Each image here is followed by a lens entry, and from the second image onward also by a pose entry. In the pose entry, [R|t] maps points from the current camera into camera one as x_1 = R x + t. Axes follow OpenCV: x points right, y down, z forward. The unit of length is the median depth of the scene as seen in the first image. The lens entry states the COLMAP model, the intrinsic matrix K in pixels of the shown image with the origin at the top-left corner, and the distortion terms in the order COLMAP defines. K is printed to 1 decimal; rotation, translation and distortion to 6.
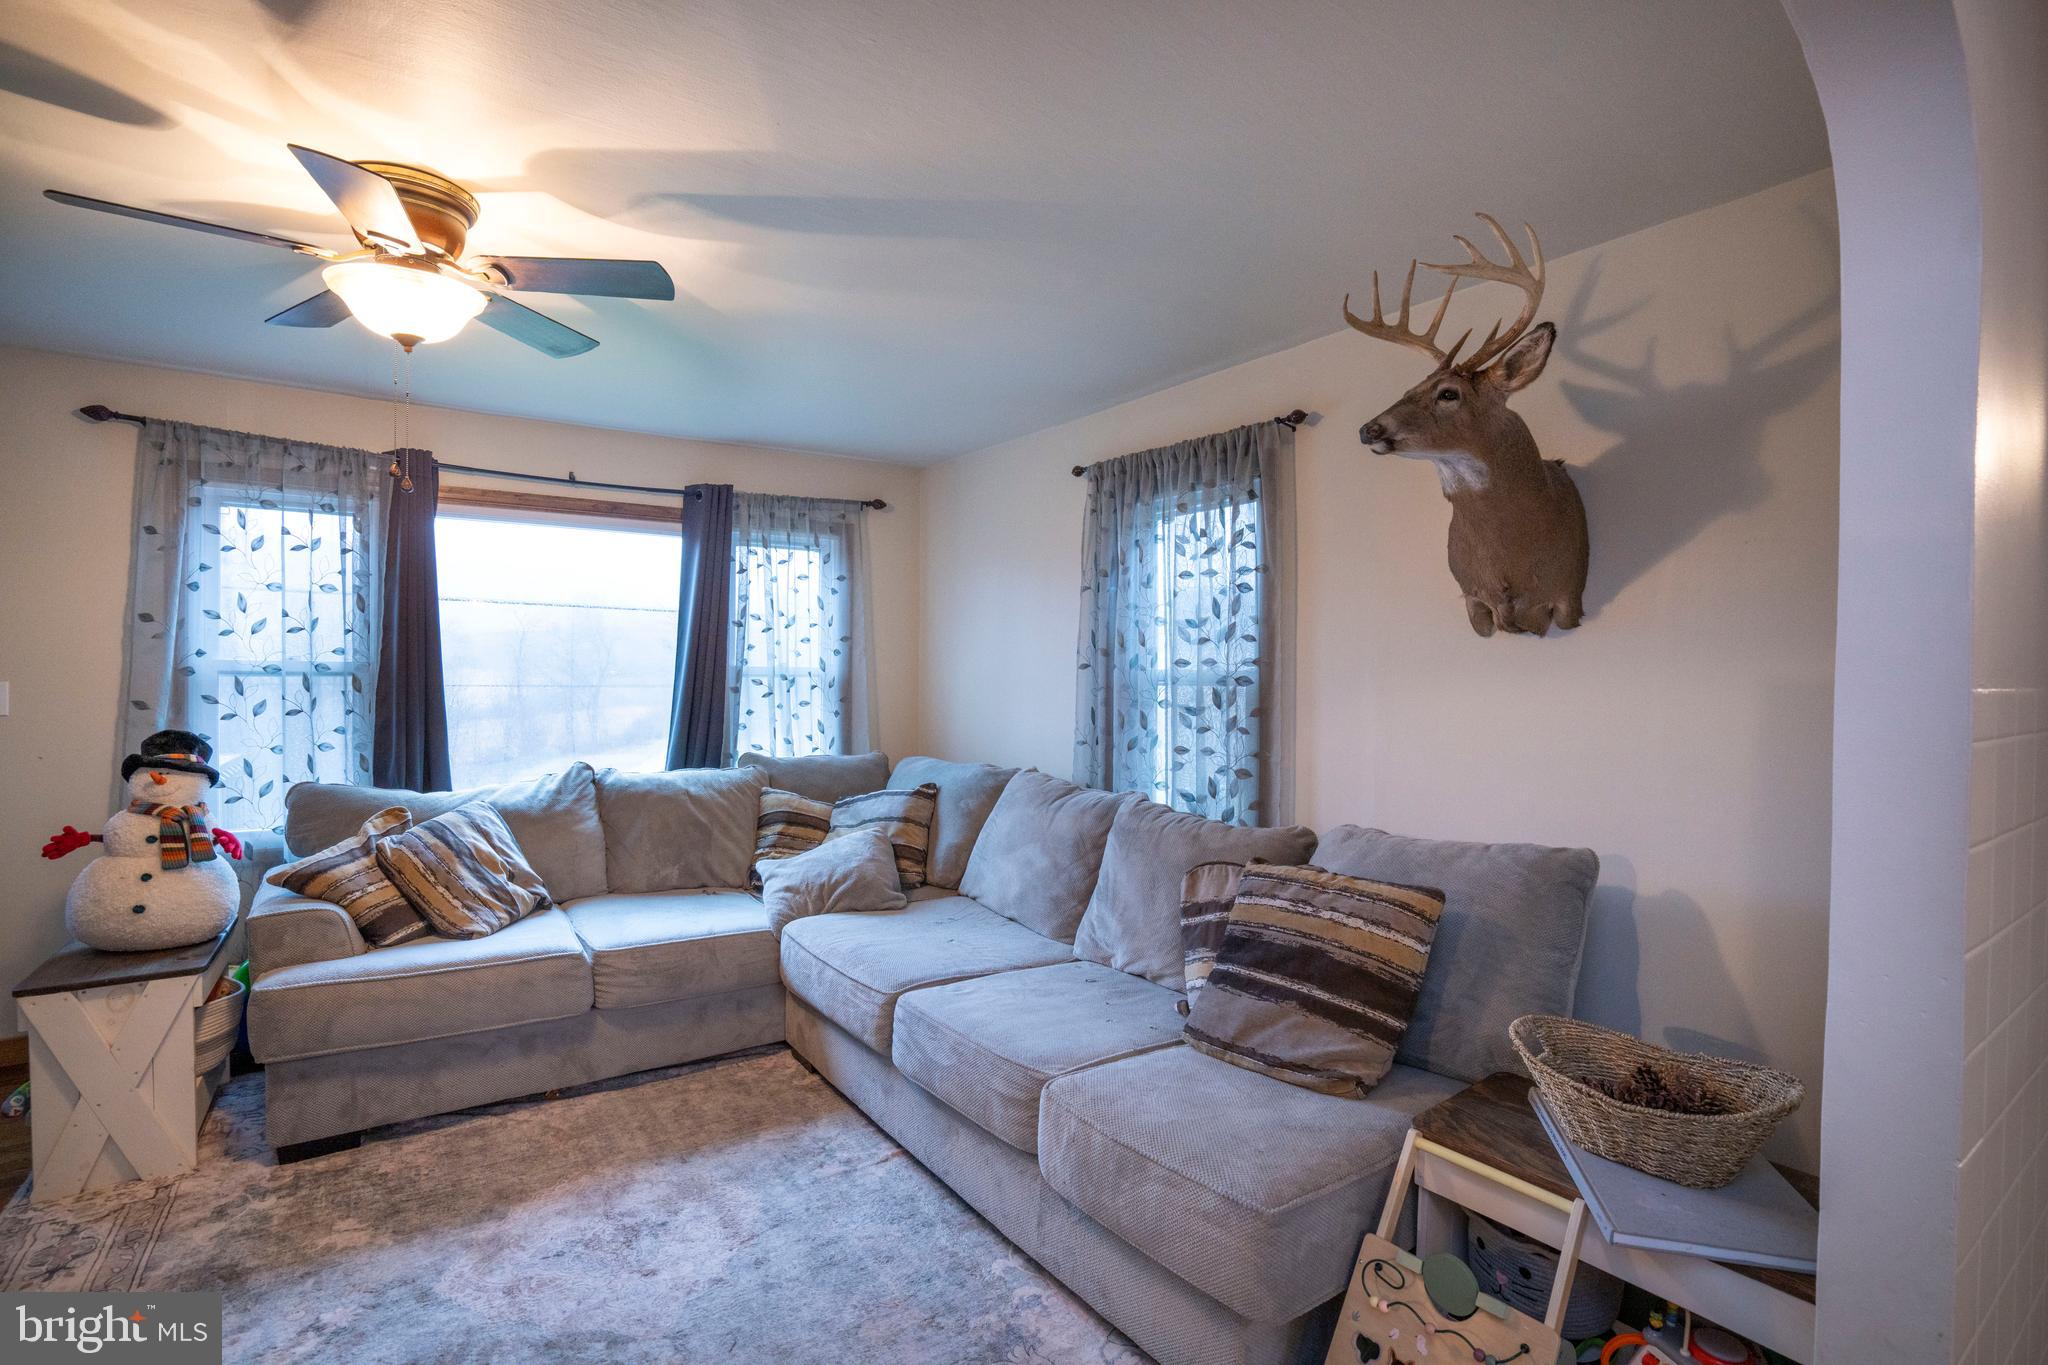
lens RADIAL K [[947.3, 0, 1016.4], [0, 947.3, 683.7], [0, 0, 1]] dist [-0.058848, 0.022643]
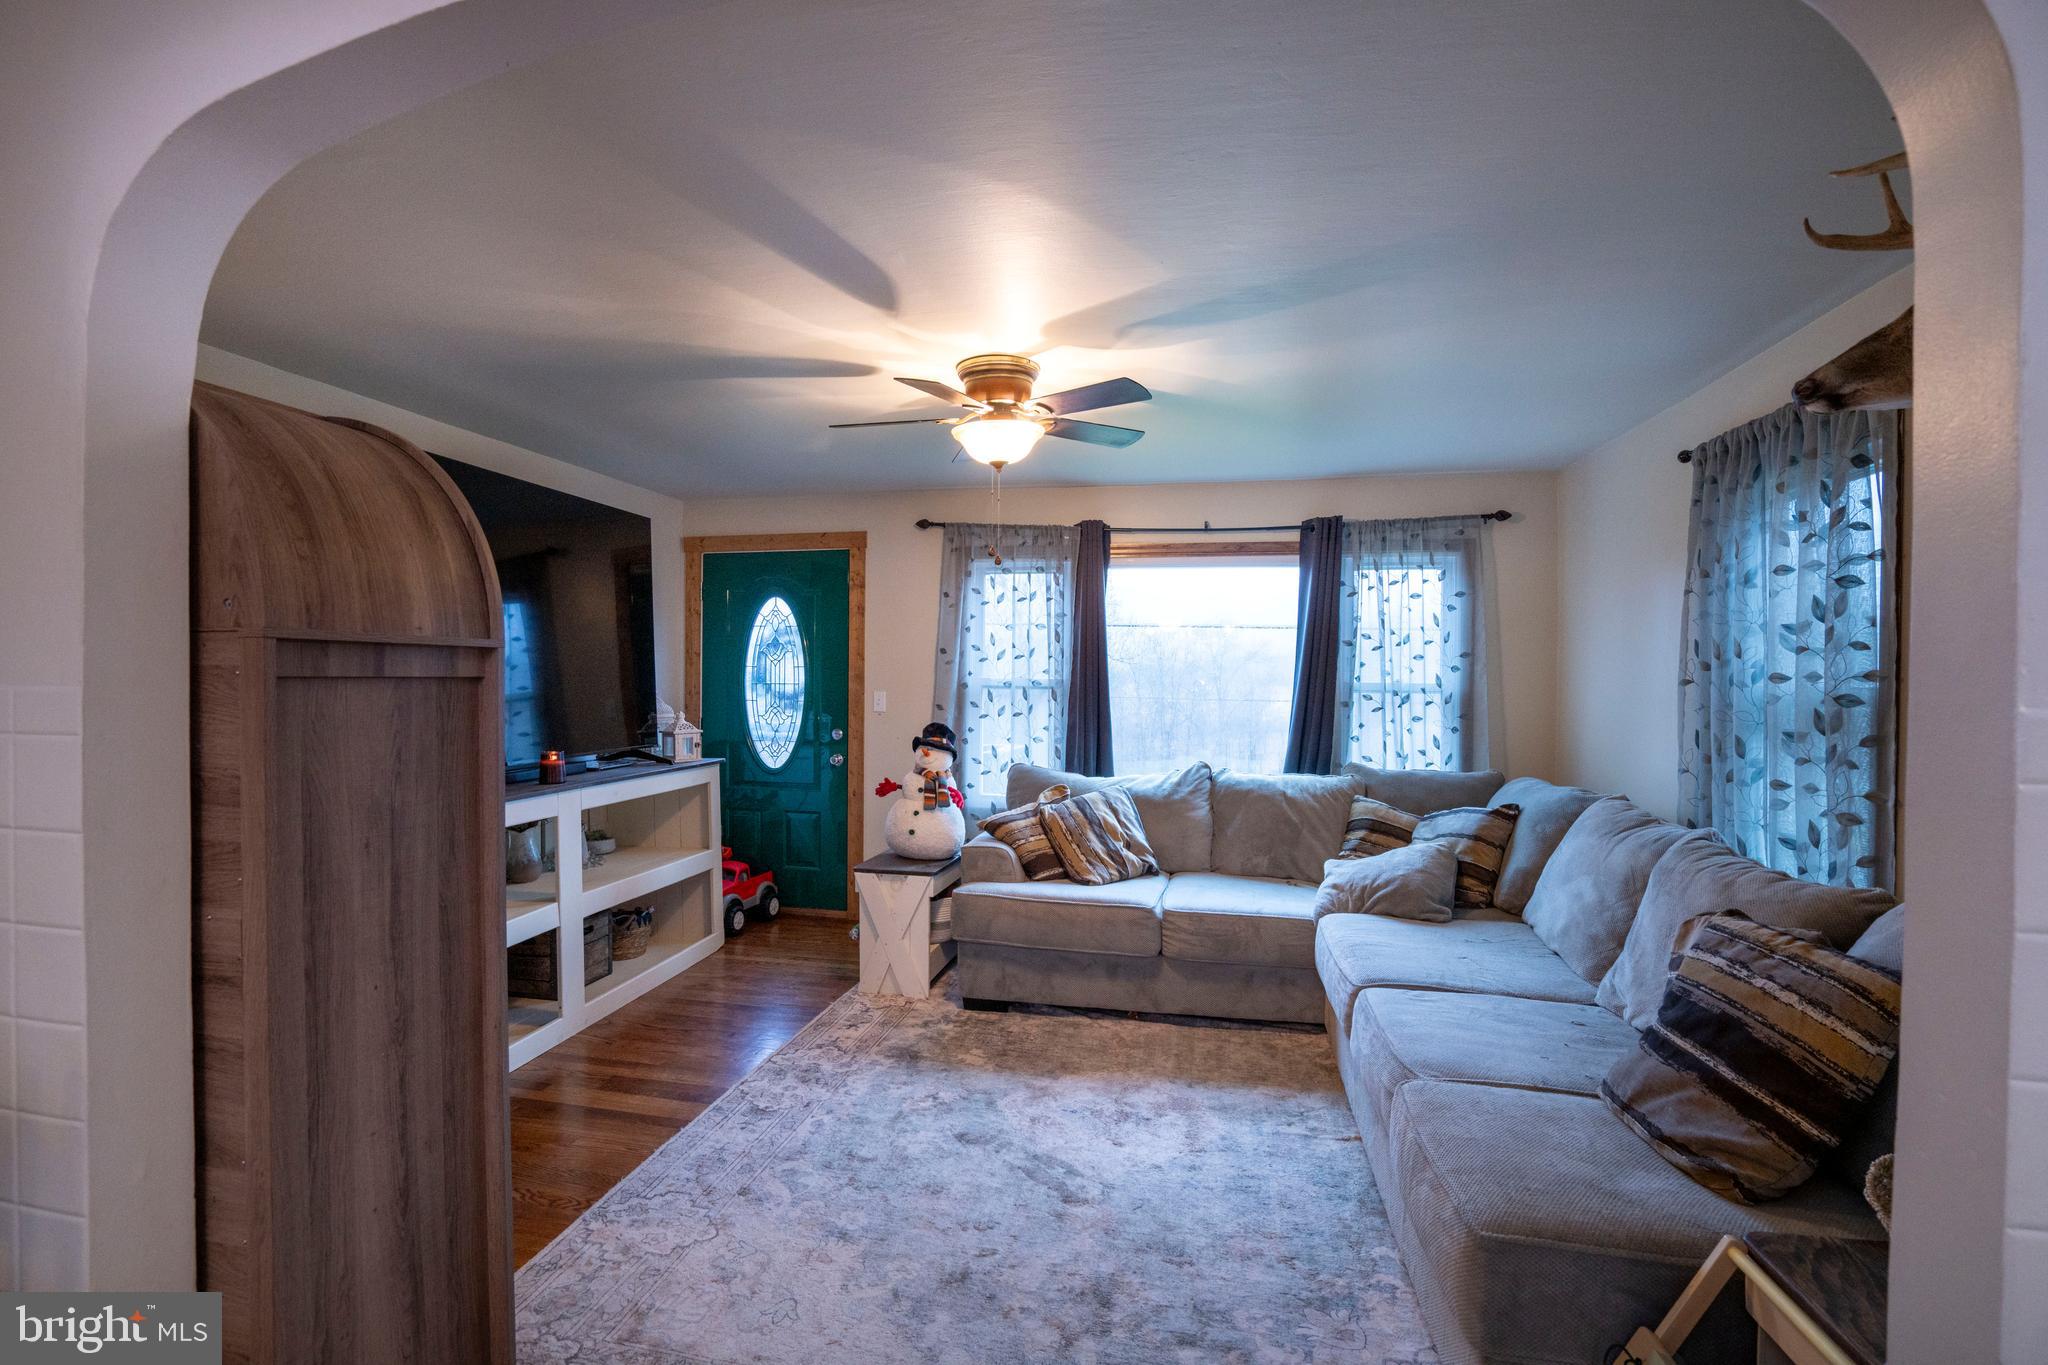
lens RADIAL K [[947.3, 0, 1022.1], [0, 947.3, 686.1], [0, 0, 1]] dist [-0.058848, 0.022643]
pose [[0.692768, 0.002185, -0.721157, 0.310936], [-0.013159, 0.999867, -0.009612, 0.001213], [0.721041, 0.016148, 0.692705, -0.020045]]
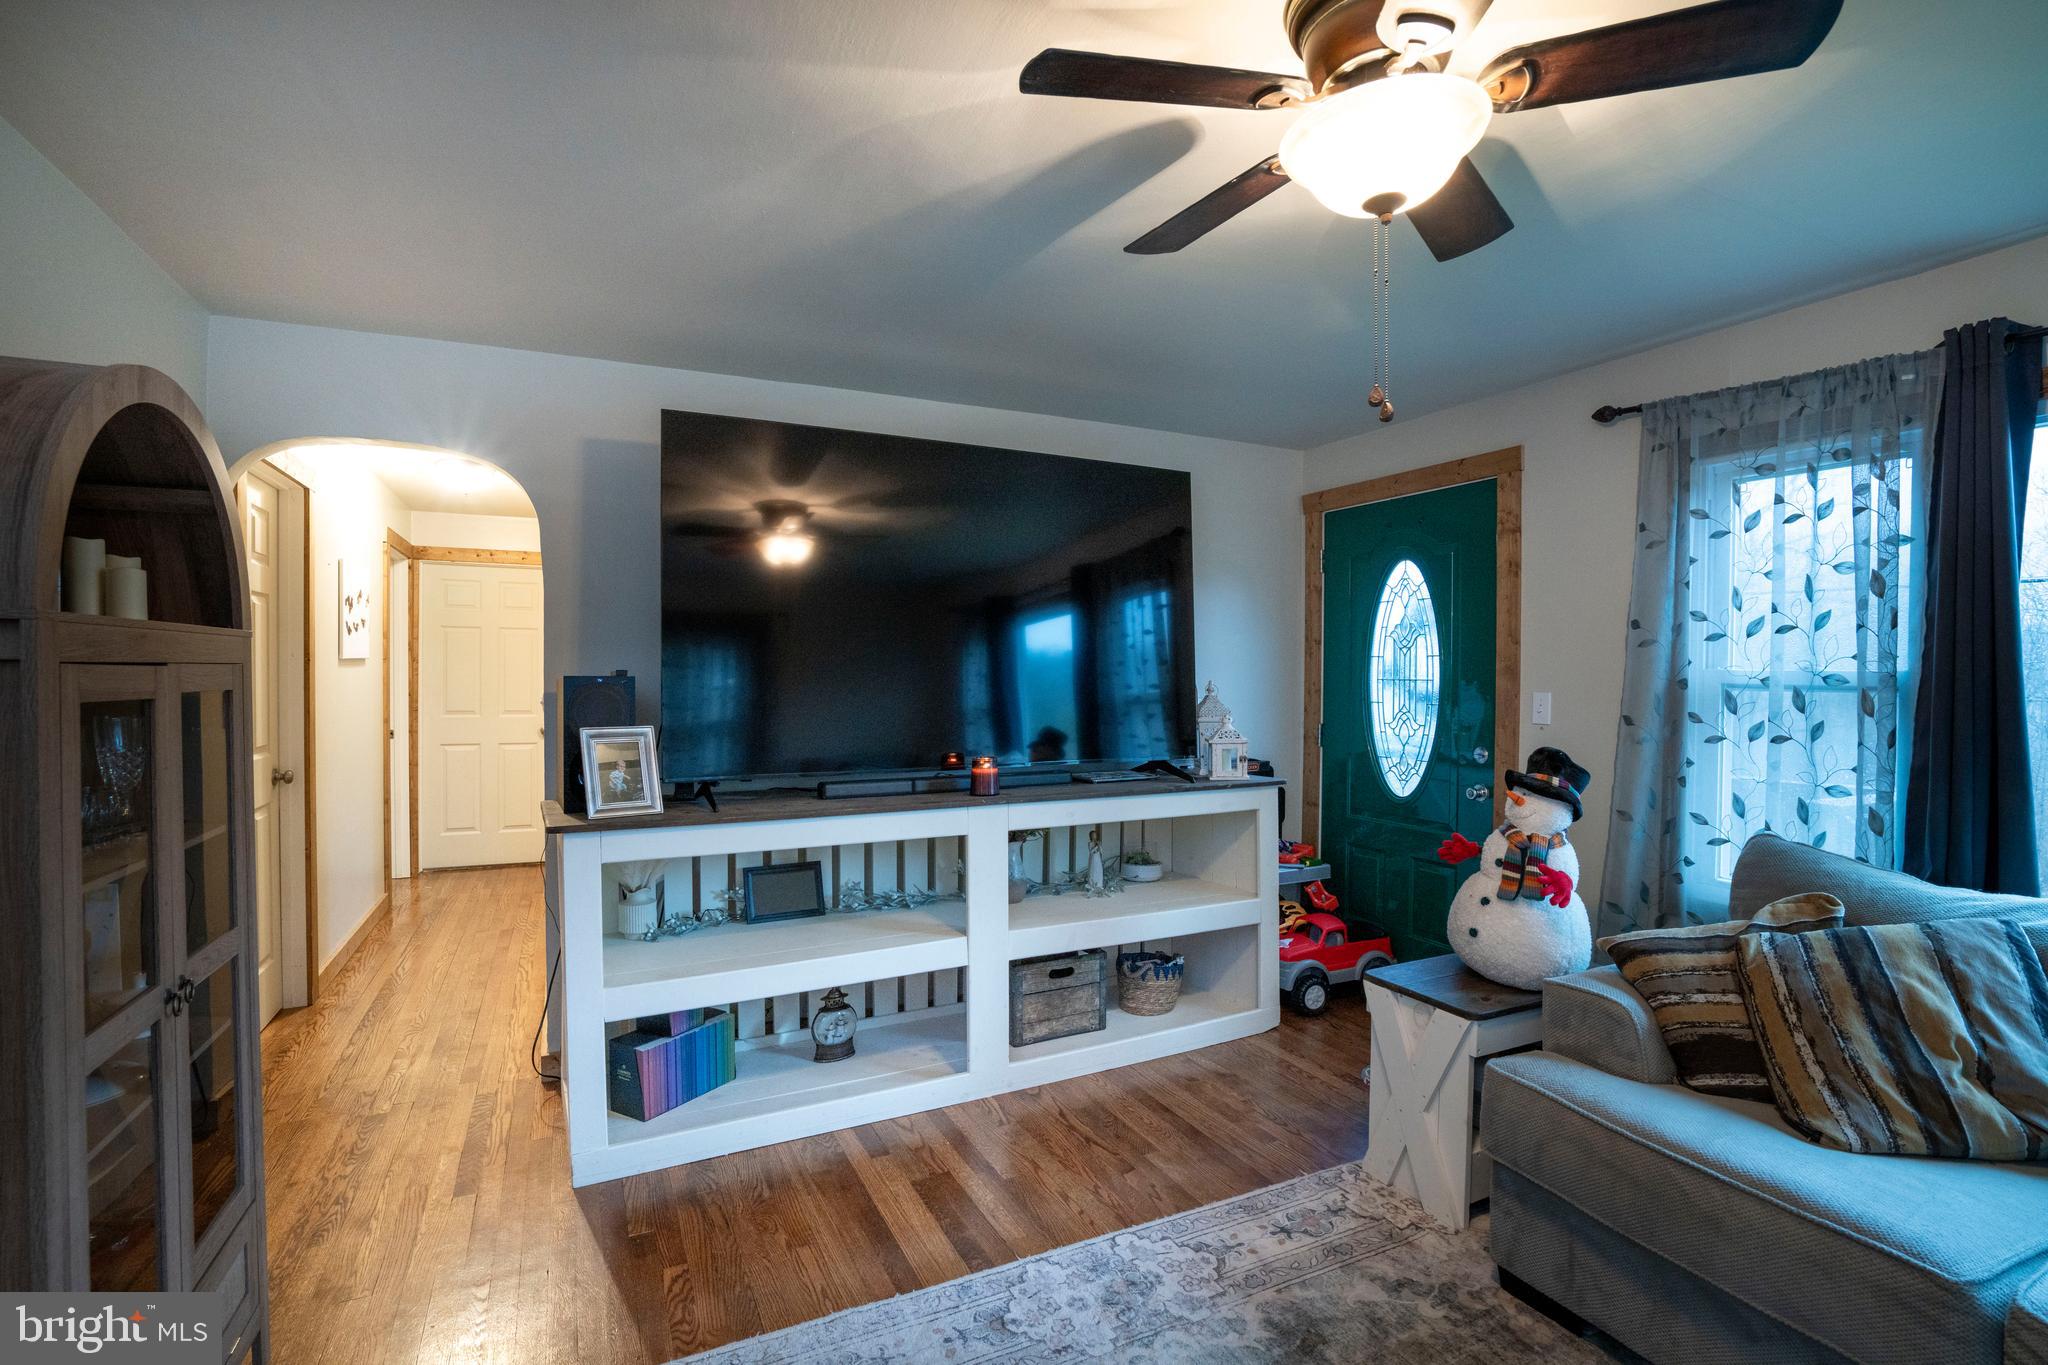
lens RADIAL K [[947.3, 0, 1019.9], [0, 947.3, 686.4], [0, 0, 1]] dist [-0.058848, 0.022643]
pose [[-0.155432, 0.007184, -0.987820, 0.055030], [-0.021072, 0.999722, 0.010586, -0.007607], [0.987622, 0.022461, -0.155237, 0.549544]]
